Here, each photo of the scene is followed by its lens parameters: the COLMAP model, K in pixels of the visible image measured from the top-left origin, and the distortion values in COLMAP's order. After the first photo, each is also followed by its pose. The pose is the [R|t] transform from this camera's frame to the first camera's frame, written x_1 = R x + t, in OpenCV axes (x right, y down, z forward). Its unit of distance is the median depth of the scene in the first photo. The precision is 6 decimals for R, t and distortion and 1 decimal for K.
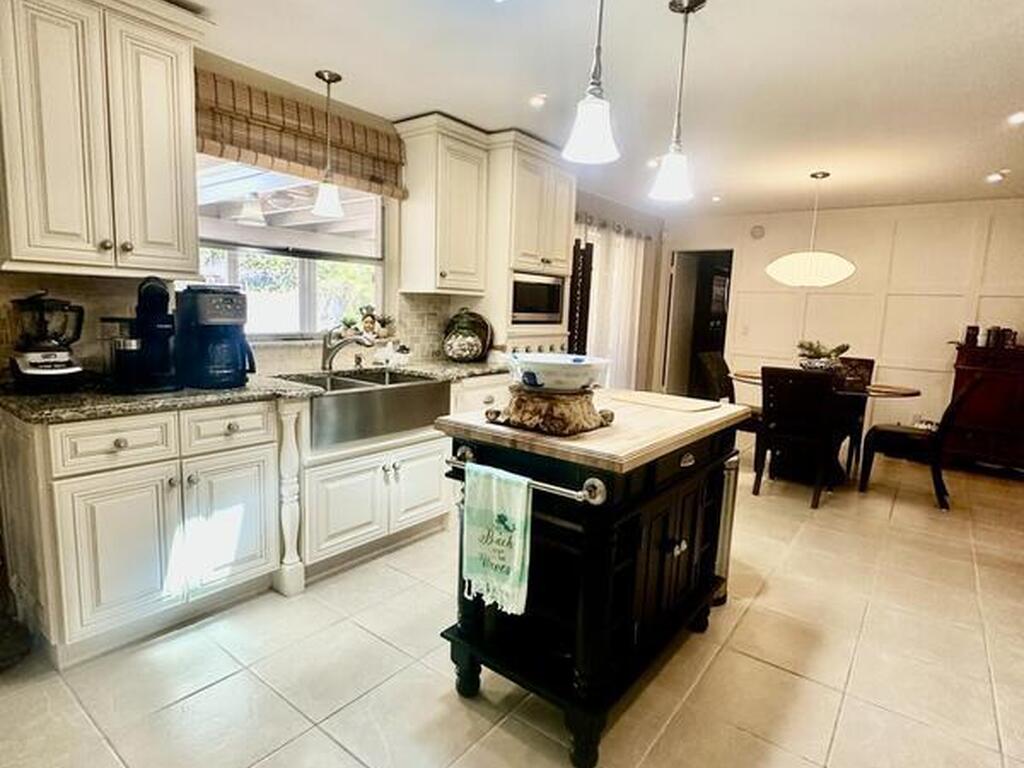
lens RADIAL K [[550.2, 0, 512.0], [0, 550.2, 384.0], [0, 0, 1]] dist [-0.001613, 0.000021]
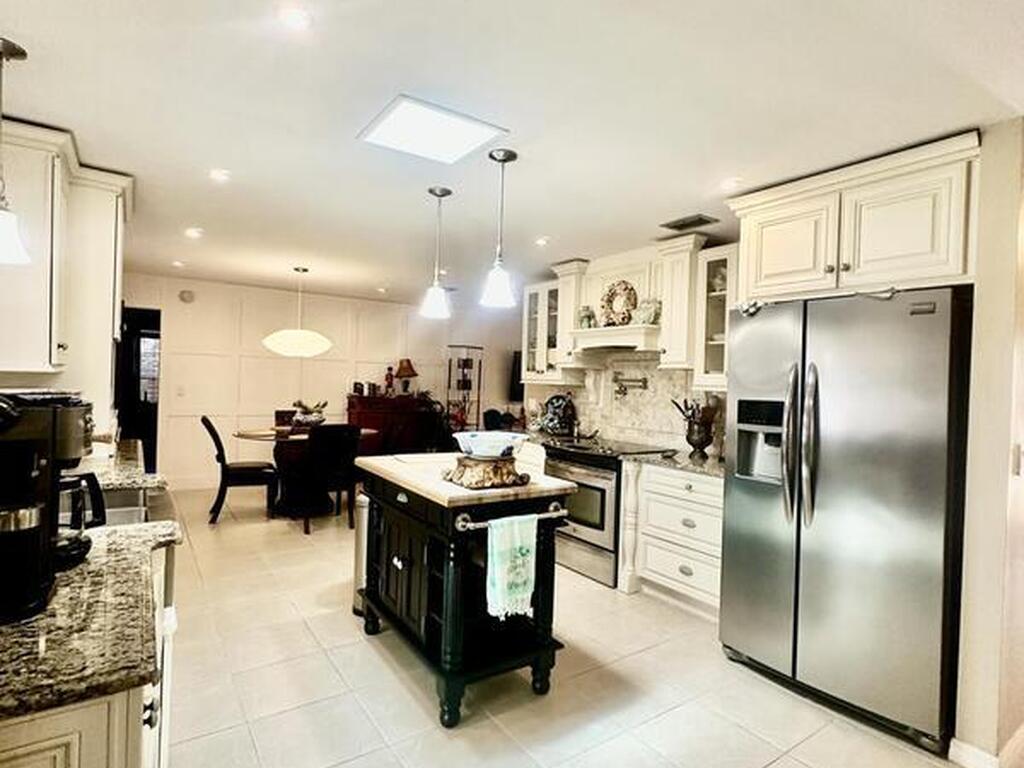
lens RADIAL K [[550.2, 0, 512.0], [0, 550.2, 384.0], [0, 0, 1]] dist [-0.001613, 0.000021]
pose [[0.297064, -0.037408, 0.954125, -0.523833], [0.110543, 0.993861, 0.004548, -0.074641], [-0.948437, 0.104121, 0.299376, 0.199259]]
